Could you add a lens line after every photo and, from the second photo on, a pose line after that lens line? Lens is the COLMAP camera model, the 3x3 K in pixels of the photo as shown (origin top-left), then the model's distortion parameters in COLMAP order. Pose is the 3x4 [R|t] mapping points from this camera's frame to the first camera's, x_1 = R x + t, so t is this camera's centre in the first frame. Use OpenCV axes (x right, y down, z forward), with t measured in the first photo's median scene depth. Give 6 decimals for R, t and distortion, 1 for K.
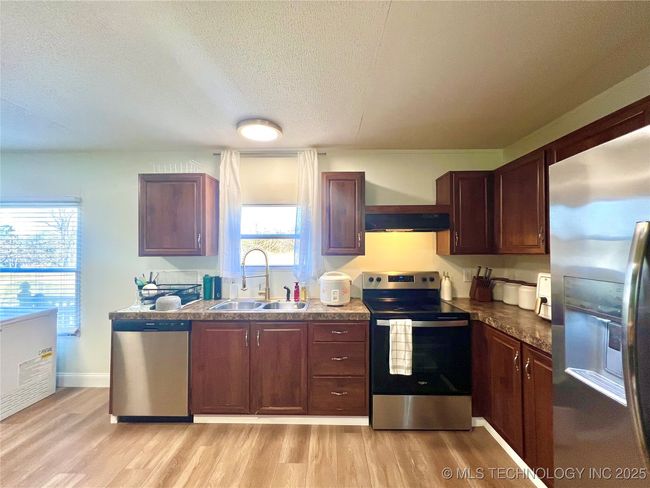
lens RADIAL K [[260.9, 0, 324.5], [0, 260.9, 242.6], [0, 0, 1]] dist [-0.002908, 0.001425]
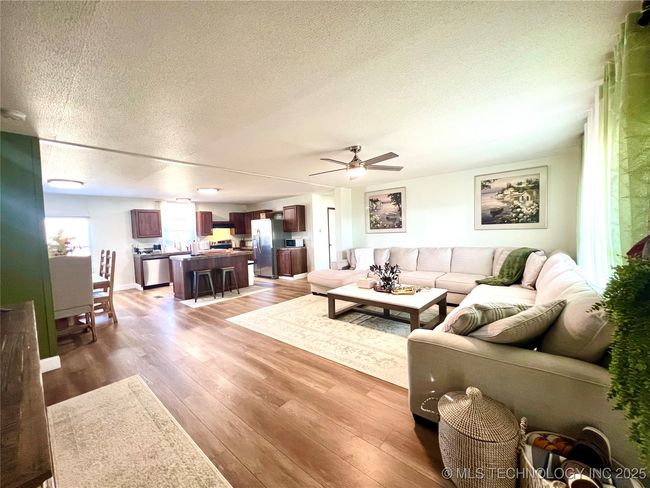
lens RADIAL K [[260.9, 0, 326.0], [0, 260.9, 243.7], [0, 0, 1]] dist [-0.002908, 0.001425]
pose [[0.644241, -0.059774, 0.762483, -1.516198], [0.020943, 0.997946, 0.060539, -0.019911], [-0.764536, -0.023033, 0.644169, -2.388207]]
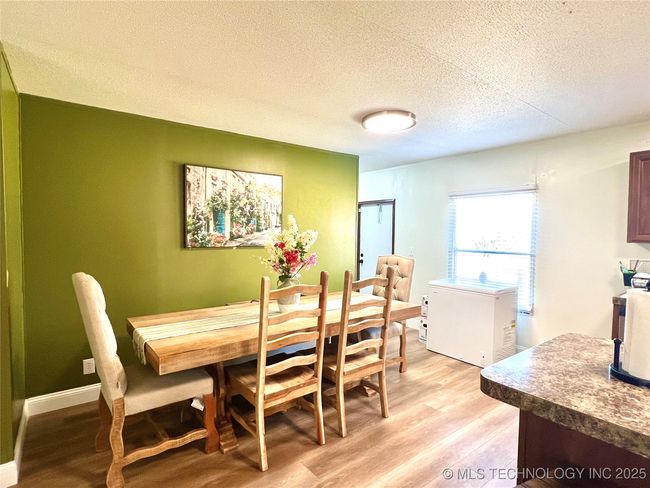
lens RADIAL K [[351.1, 0, 337.4], [0, 351.1, 246.5], [0, 0, 1]] dist [0.000921, 0.001463]
pose [[0.623240, 0.035713, -0.781214, -0.364499], [0.006118, 0.998704, 0.050536, -0.002562], [0.782006, -0.036275, 0.622214, -0.576882]]
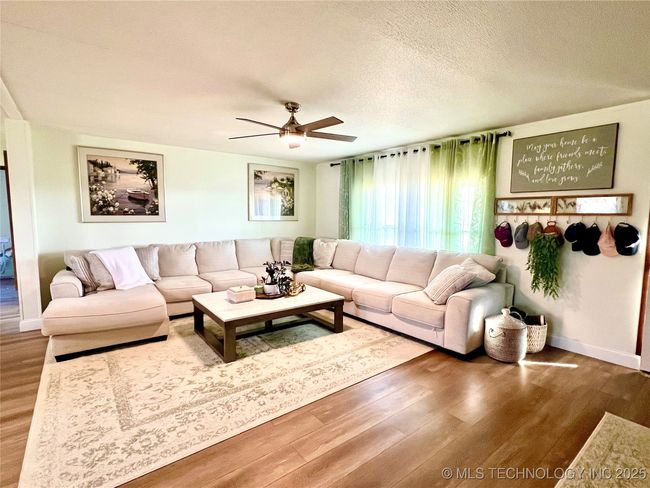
lens RADIAL K [[323.1, 0, 325.1], [0, 323.1, 244.8], [0, 0, 1]] dist [-0.002633, -0.000643]
pose [[-0.620752, -0.076768, 0.780239, -1.431366], [-0.022723, 0.996538, 0.079972, -0.005035], [-0.783677, 0.031913, -0.620348, -0.915020]]
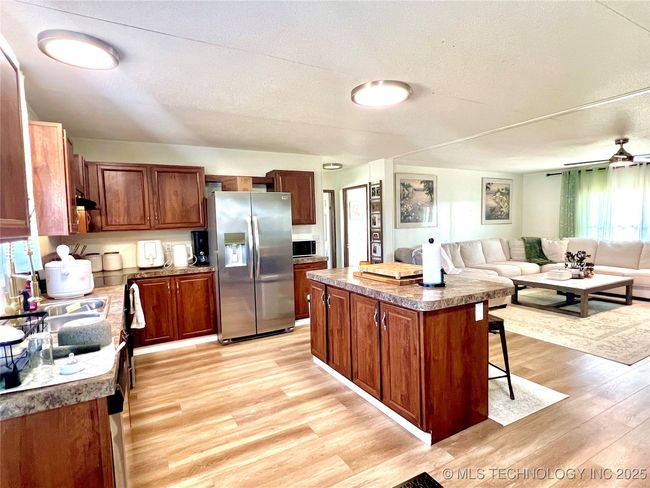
lens RADIAL K [[351.1, 0, 328.3], [0, 351.1, 246.1], [0, 0, 1]] dist [0.000921, 0.001463]
pose [[-0.504960, -0.044952, 0.861971, -1.232252], [0.007911, 0.998360, 0.056698, 0.025210], [-0.863106, 0.035449, -0.503777, 0.827392]]
